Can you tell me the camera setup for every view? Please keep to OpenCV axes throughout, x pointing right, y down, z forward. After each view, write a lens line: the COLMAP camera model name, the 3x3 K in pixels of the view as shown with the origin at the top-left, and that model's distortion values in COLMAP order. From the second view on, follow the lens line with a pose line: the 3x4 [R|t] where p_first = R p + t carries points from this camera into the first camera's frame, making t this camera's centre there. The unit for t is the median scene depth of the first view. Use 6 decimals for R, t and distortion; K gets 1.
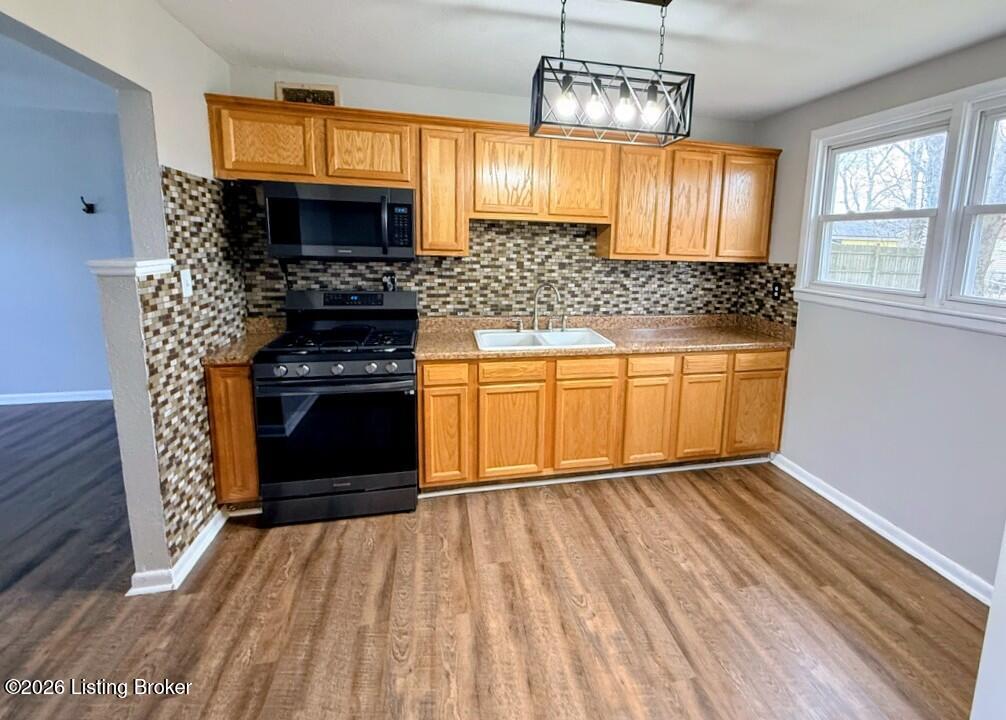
lens RADIAL K [[457.0, 0, 552.2], [0, 457.0, 313.6], [0, 0, 1]] dist [0.003299, -0.000470]
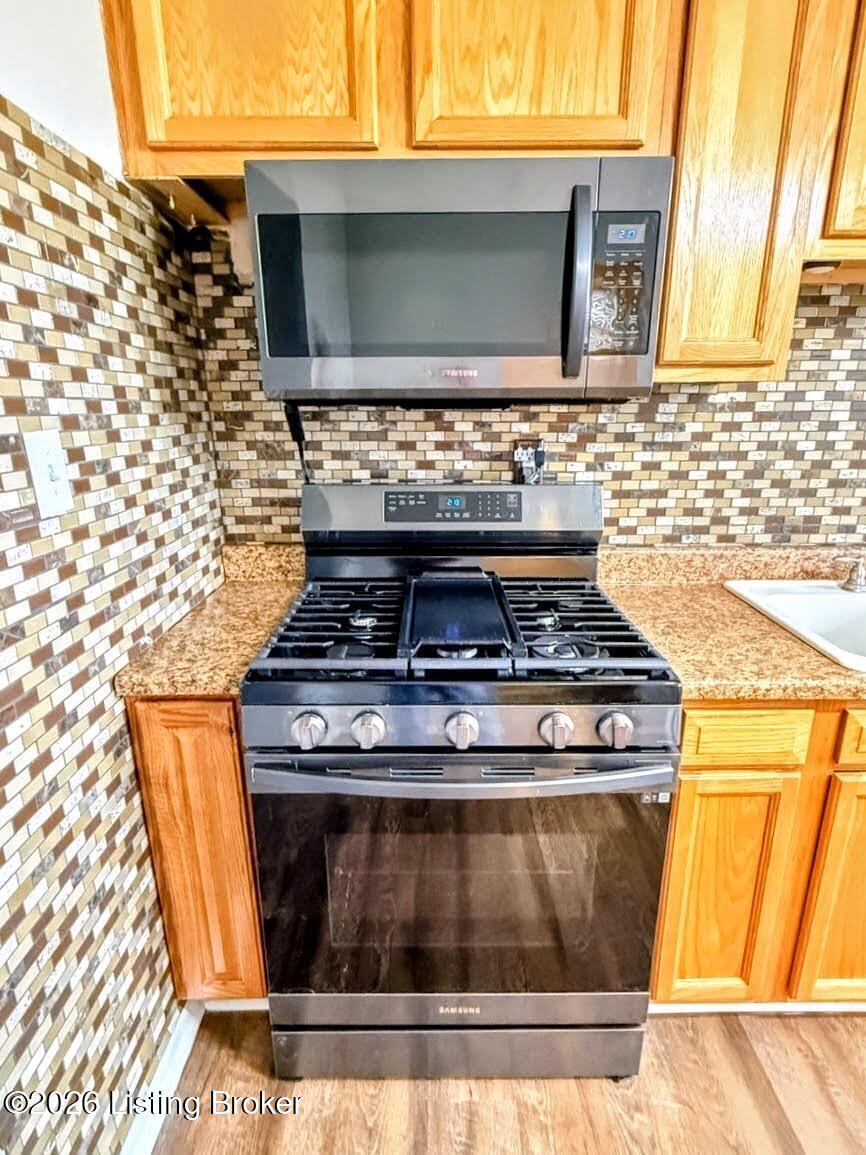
lens RADIAL K [[576.8, 0, 433.6], [0, 576.8, 574.9], [0, 0, 1]] dist [0.001510, -0.000368]
pose [[0.967485, 0.035917, -0.250365, -0.351134], [-0.003808, 0.991822, 0.127569, -0.039355], [0.252899, -0.122468, 0.959710, 0.546006]]
